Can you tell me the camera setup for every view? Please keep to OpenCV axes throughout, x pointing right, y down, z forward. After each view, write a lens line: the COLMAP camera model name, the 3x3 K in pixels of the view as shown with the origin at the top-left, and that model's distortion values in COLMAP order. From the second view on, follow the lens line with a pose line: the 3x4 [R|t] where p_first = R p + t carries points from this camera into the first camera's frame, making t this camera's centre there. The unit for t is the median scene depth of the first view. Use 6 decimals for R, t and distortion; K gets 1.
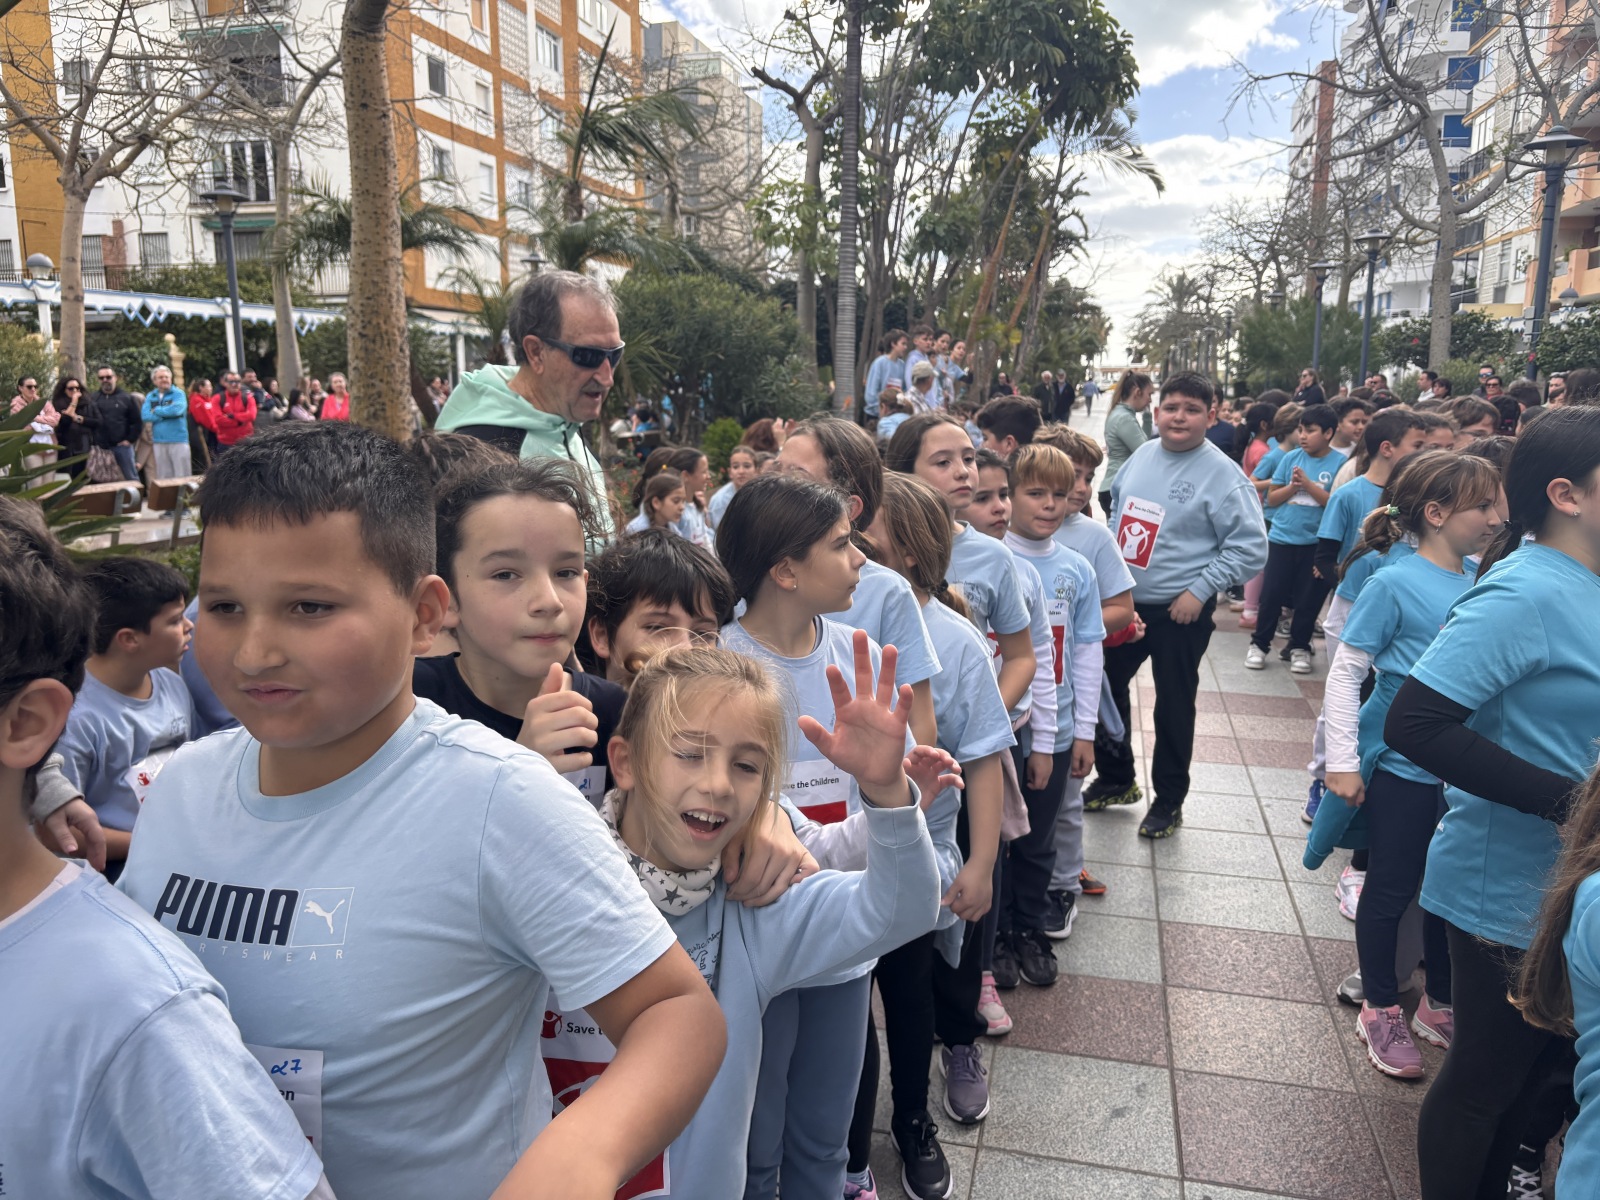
lens RADIAL K [[1186.6, 0, 805.3], [0, 1186.6, 594.5], [0, 0, 1]] dist [0.002446, -0.001185]
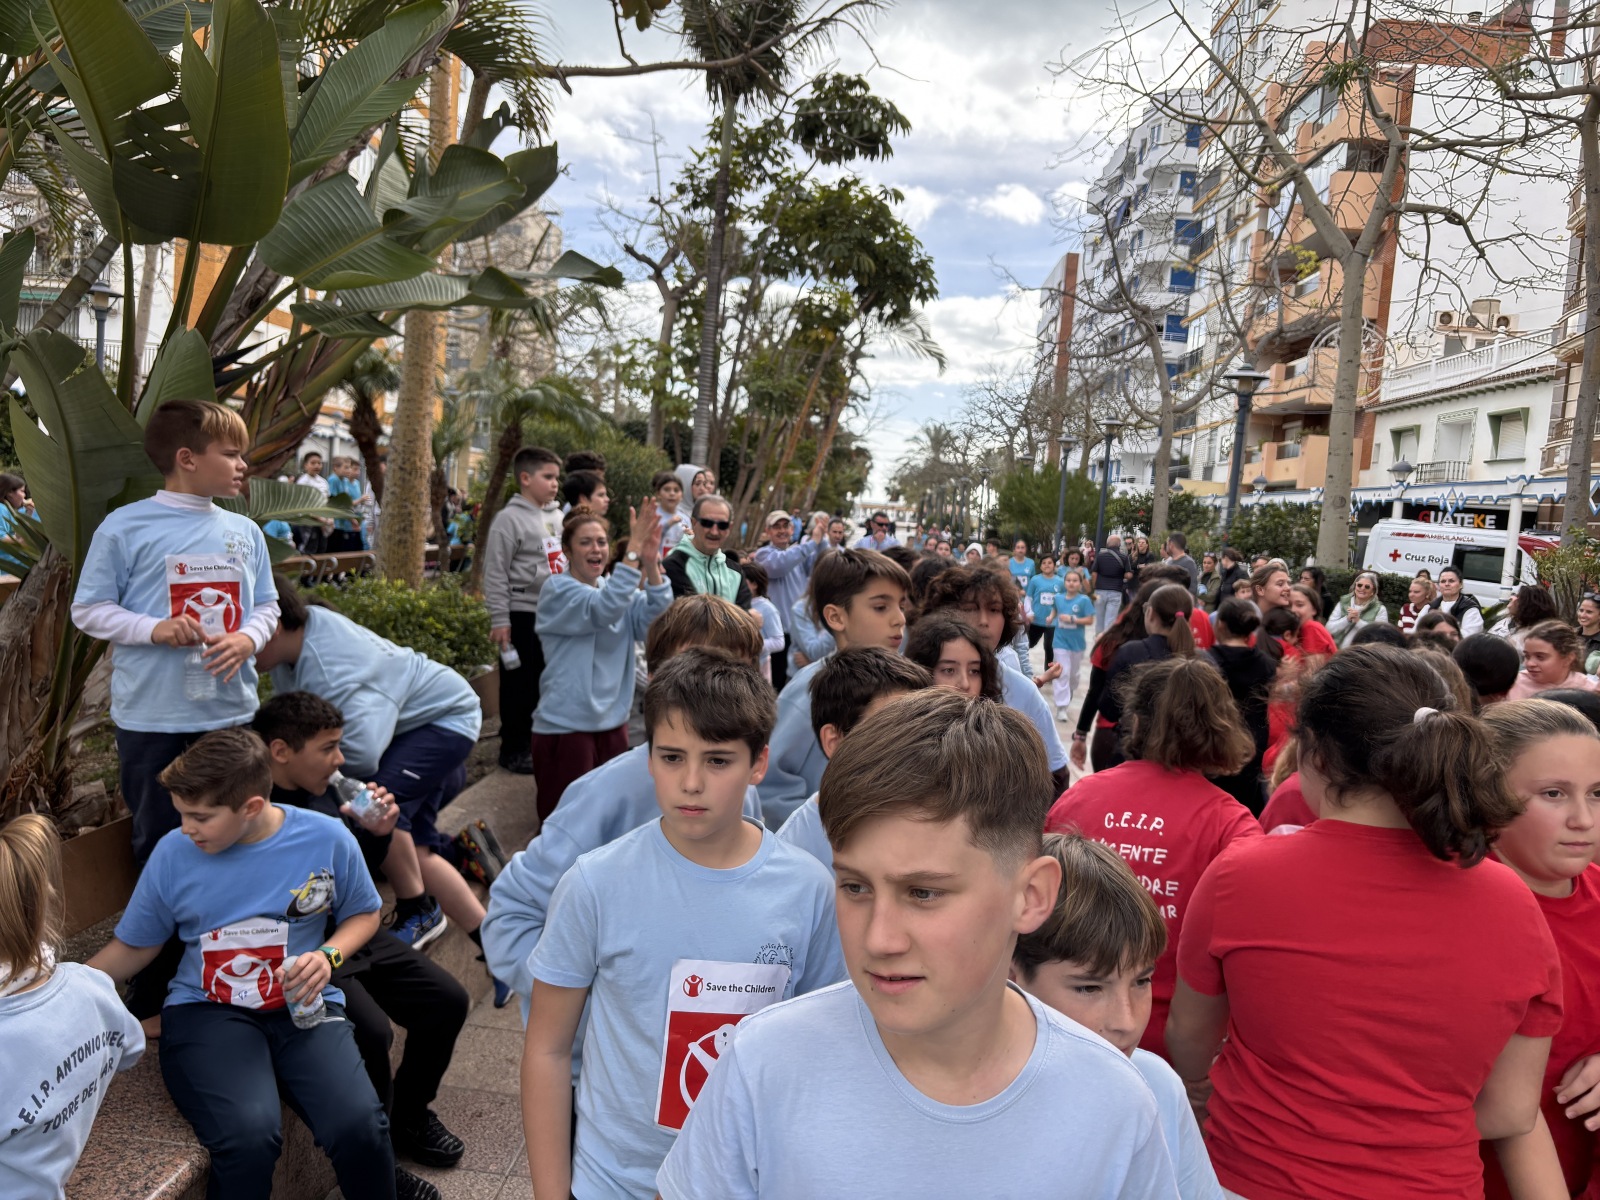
lens RADIAL K [[1187.6, 0, 774.8], [0, 1187.6, 604.9], [0, 0, 1]] dist [0.012386, -0.024783]
pose [[0.982183, 0.064808, 0.176401, -0.042473], [-0.048823, 0.994422, -0.093497, 0.007859], [-0.181476, 0.083219, 0.979868, -0.078670]]
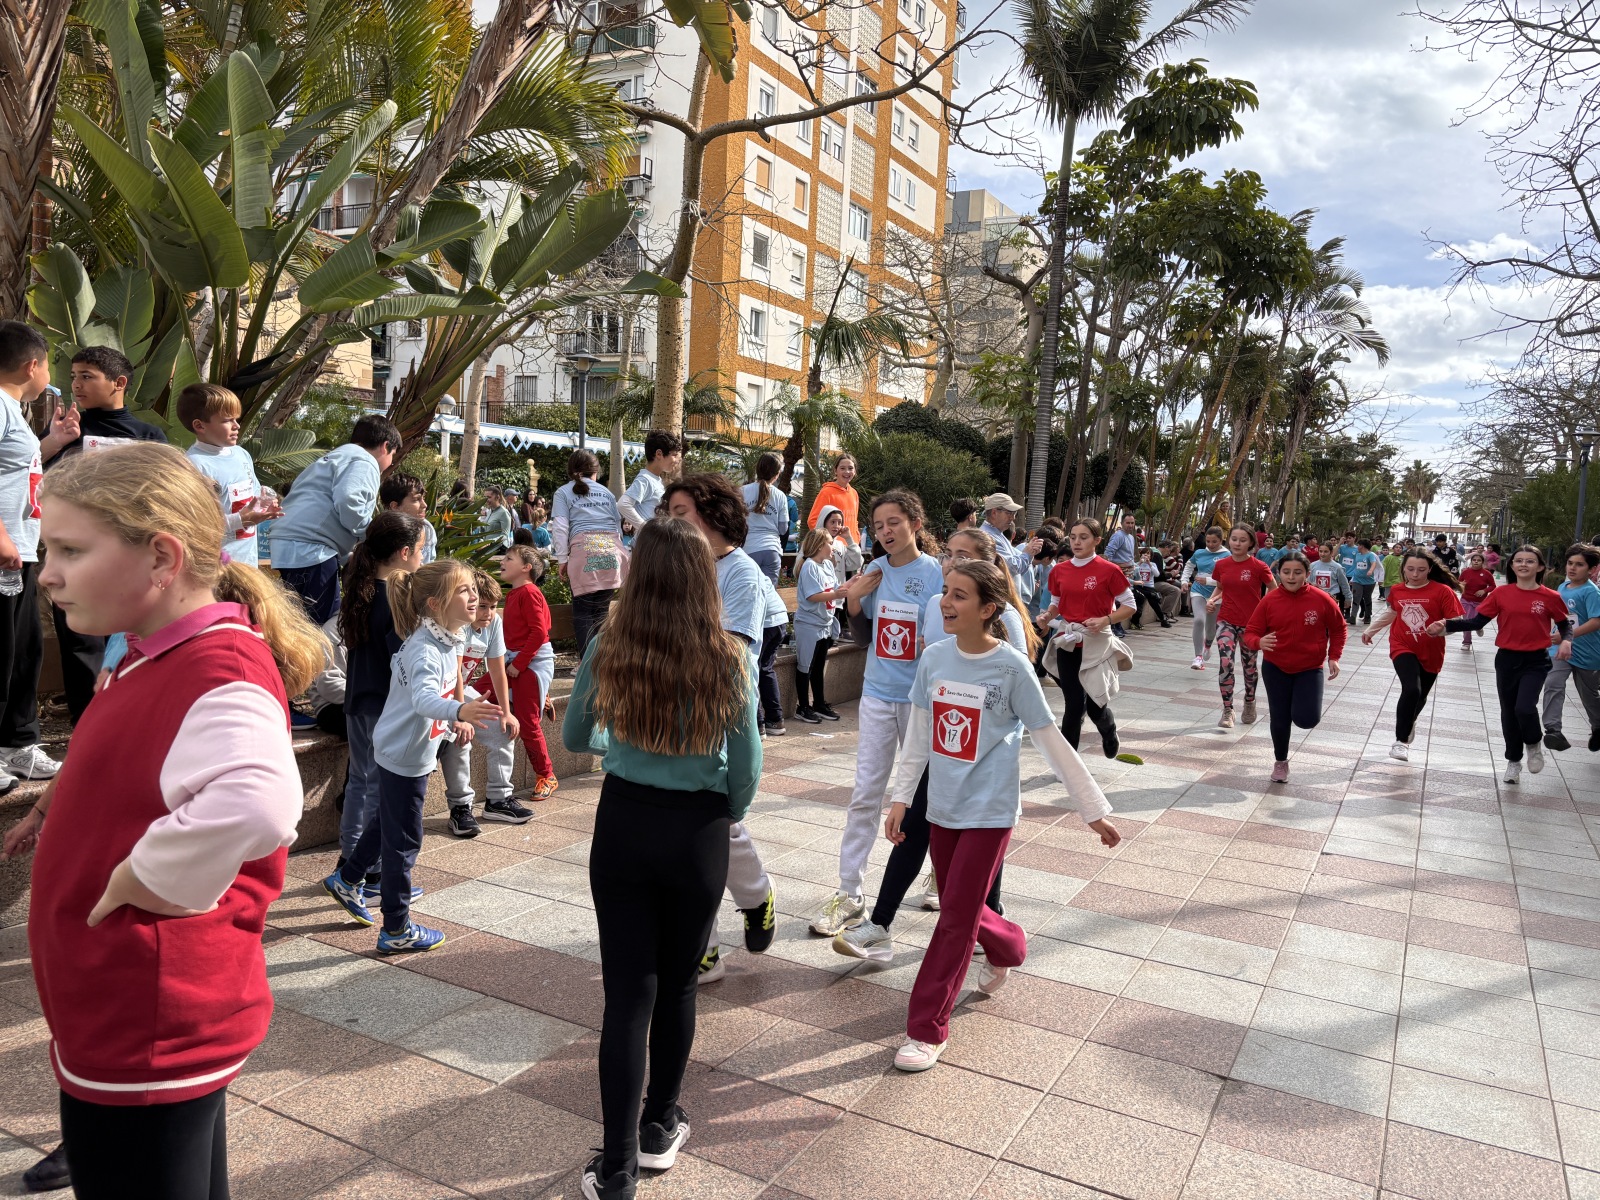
lens RADIAL K [[1182.6, 0, 794.8], [0, 1182.6, 627.8], [0, 0, 1]] dist [0.018935, -0.028355]
pose [[0.965763, 0.071992, -0.249238, 0.049362], [-0.092871, 0.992996, -0.073040, 0.019729], [0.242234, 0.093686, 0.965684, -0.105014]]
